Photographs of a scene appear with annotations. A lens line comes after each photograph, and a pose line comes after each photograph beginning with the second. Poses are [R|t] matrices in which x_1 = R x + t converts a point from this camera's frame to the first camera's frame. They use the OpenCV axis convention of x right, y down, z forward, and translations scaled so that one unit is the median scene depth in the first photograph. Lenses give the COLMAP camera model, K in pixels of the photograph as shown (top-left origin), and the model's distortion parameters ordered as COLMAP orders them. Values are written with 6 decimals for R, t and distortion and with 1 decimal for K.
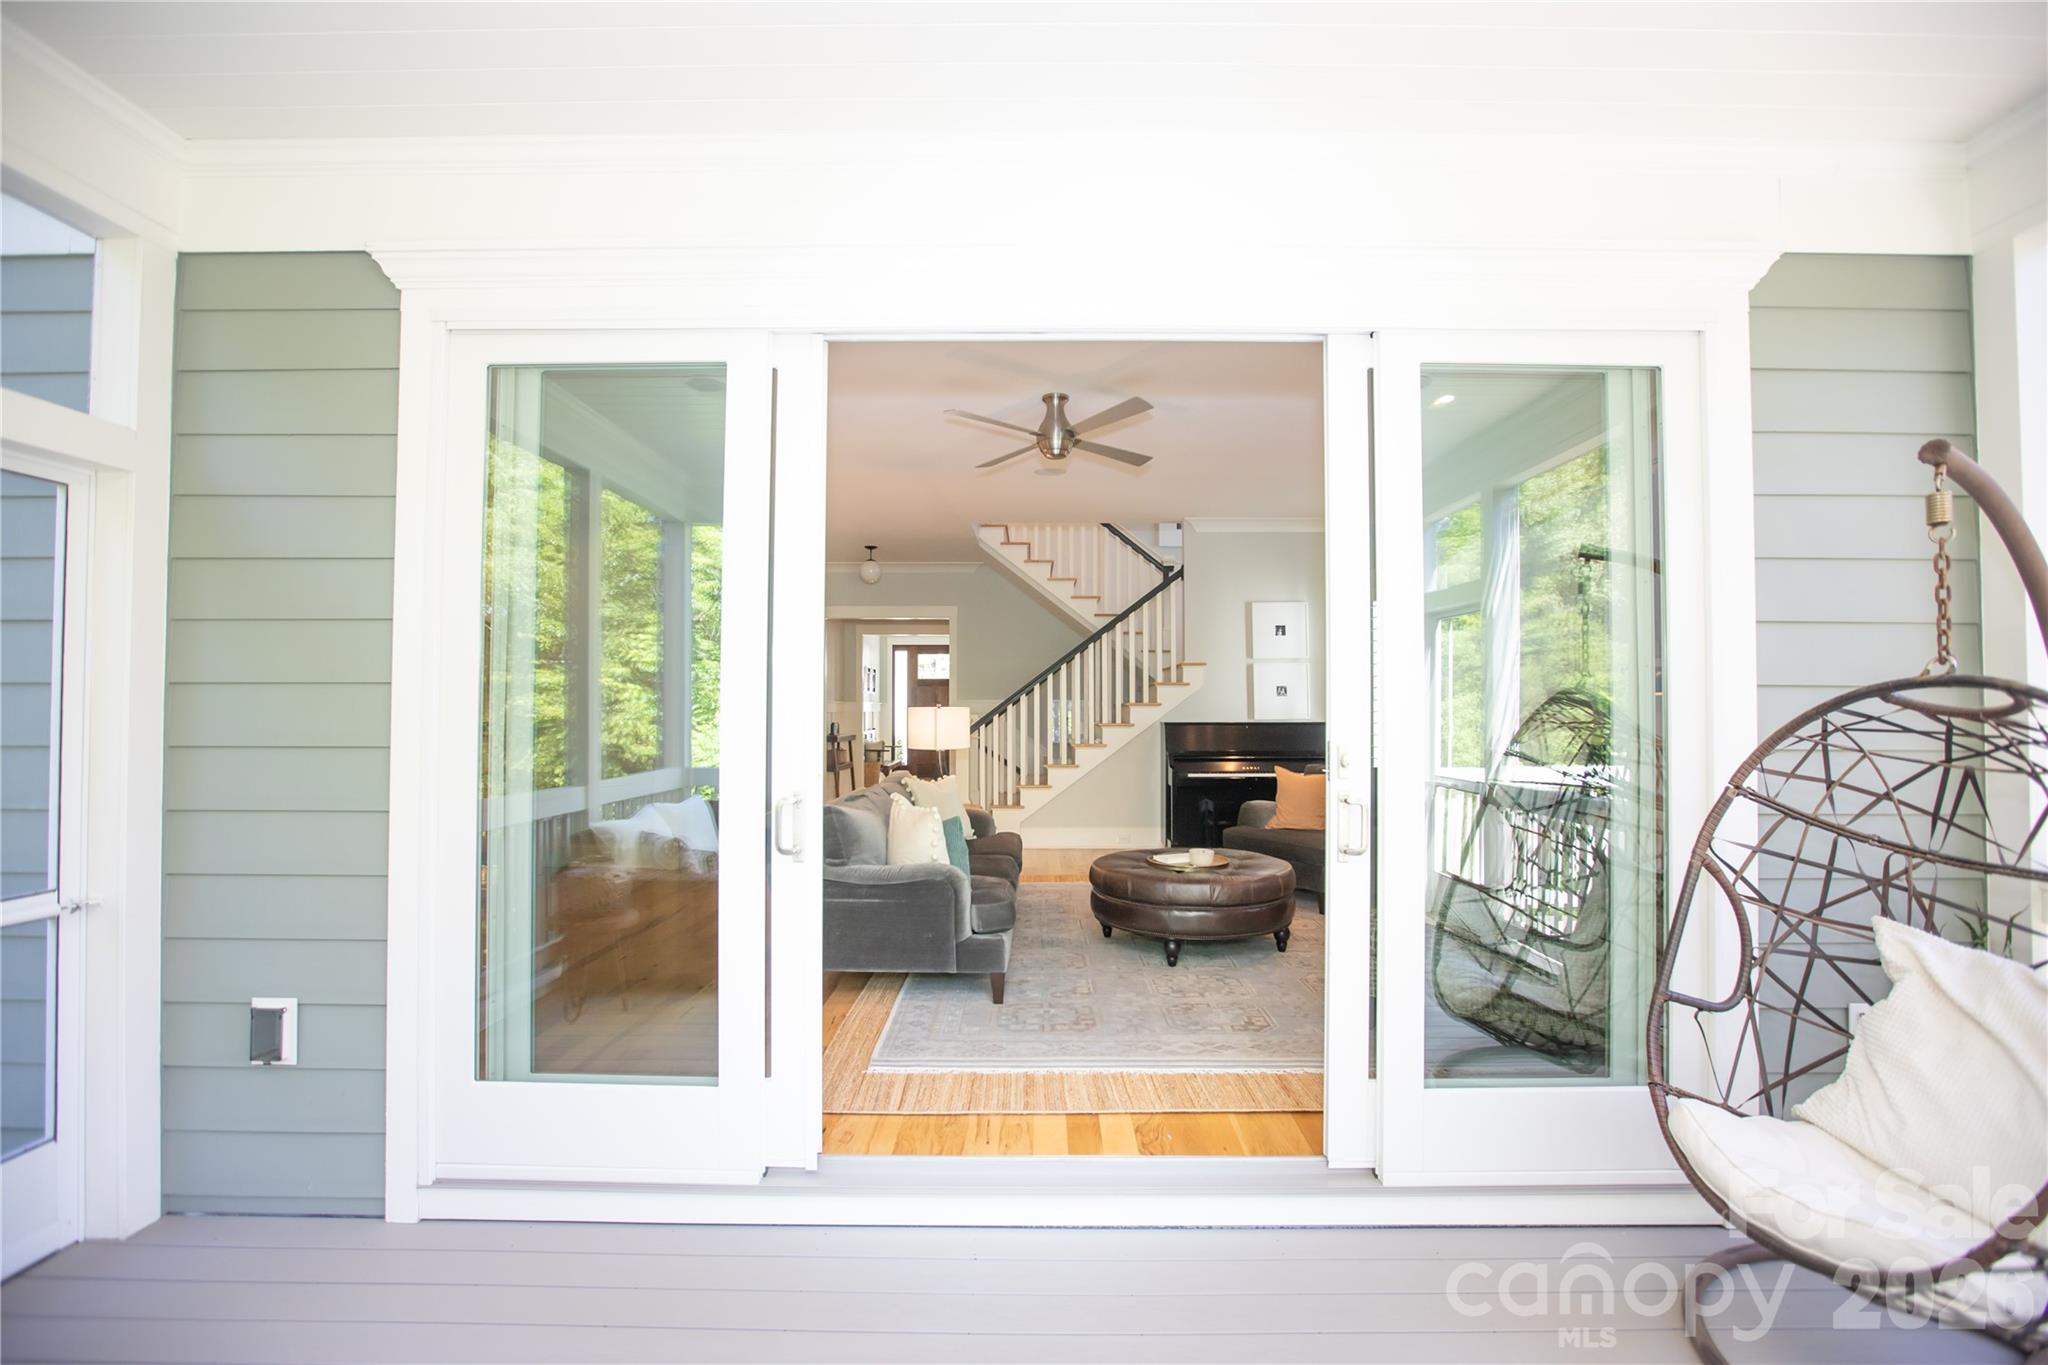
lens RADIAL K [[924.0, 0, 1023.4], [0, 924.0, 675.7], [0, 0, 1]] dist [-0.014167, 0.000323]
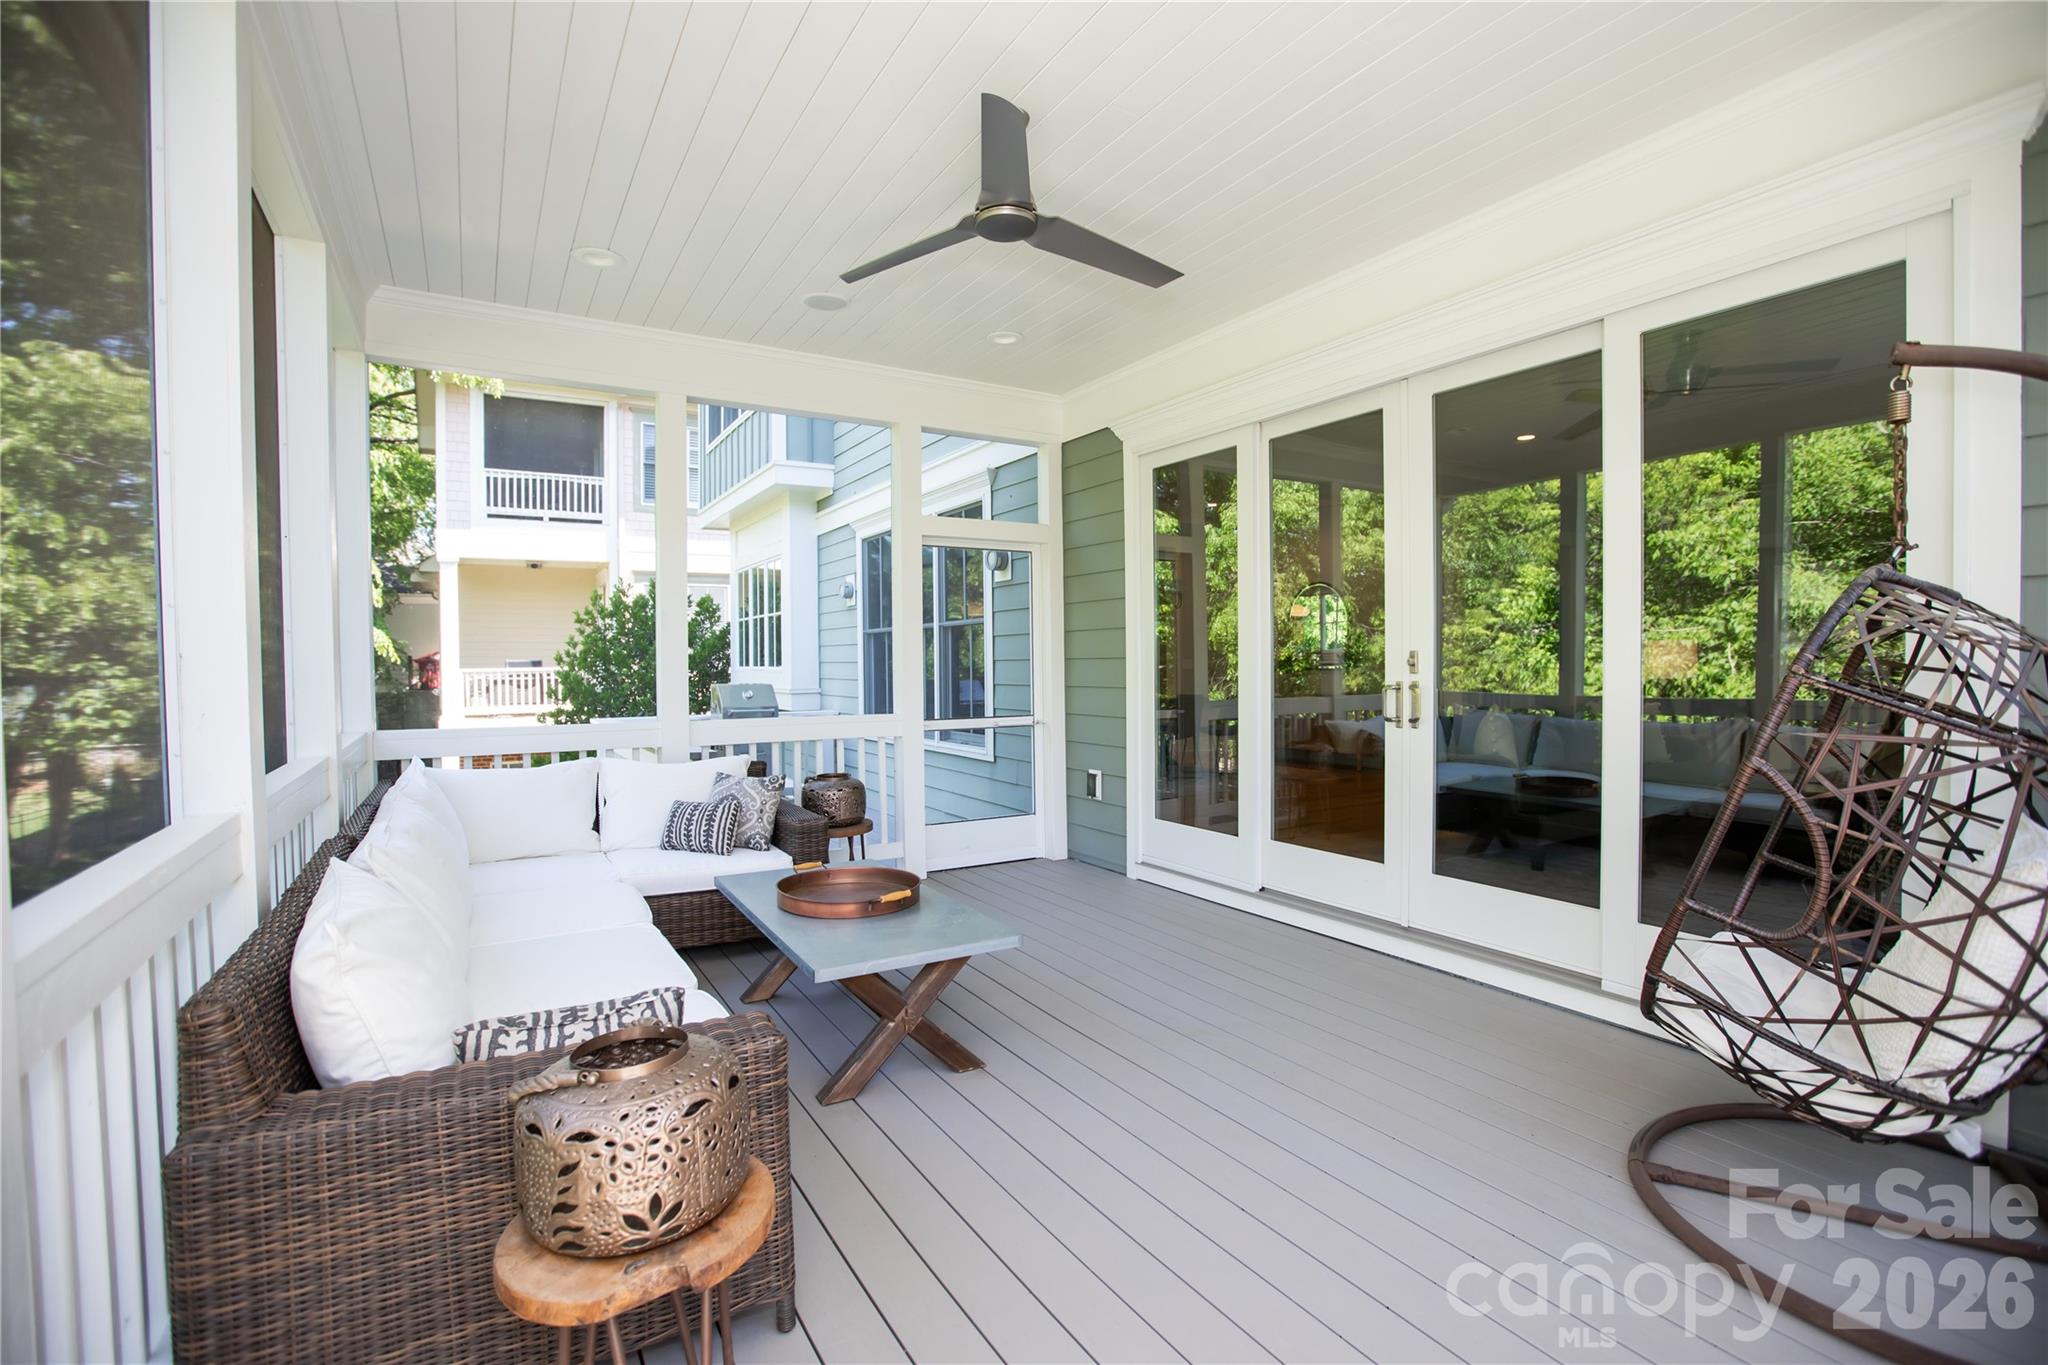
lens RADIAL K [[924.0, 0, 1023.4], [0, 924.0, 675.7], [0, 0, 1]] dist [-0.014167, 0.000323]
pose [[0.525886, 0.008457, -0.850513, 1.030900], [0.029572, 0.999164, 0.028219, 0.052416], [0.850041, -0.039992, 0.525197, -0.337865]]
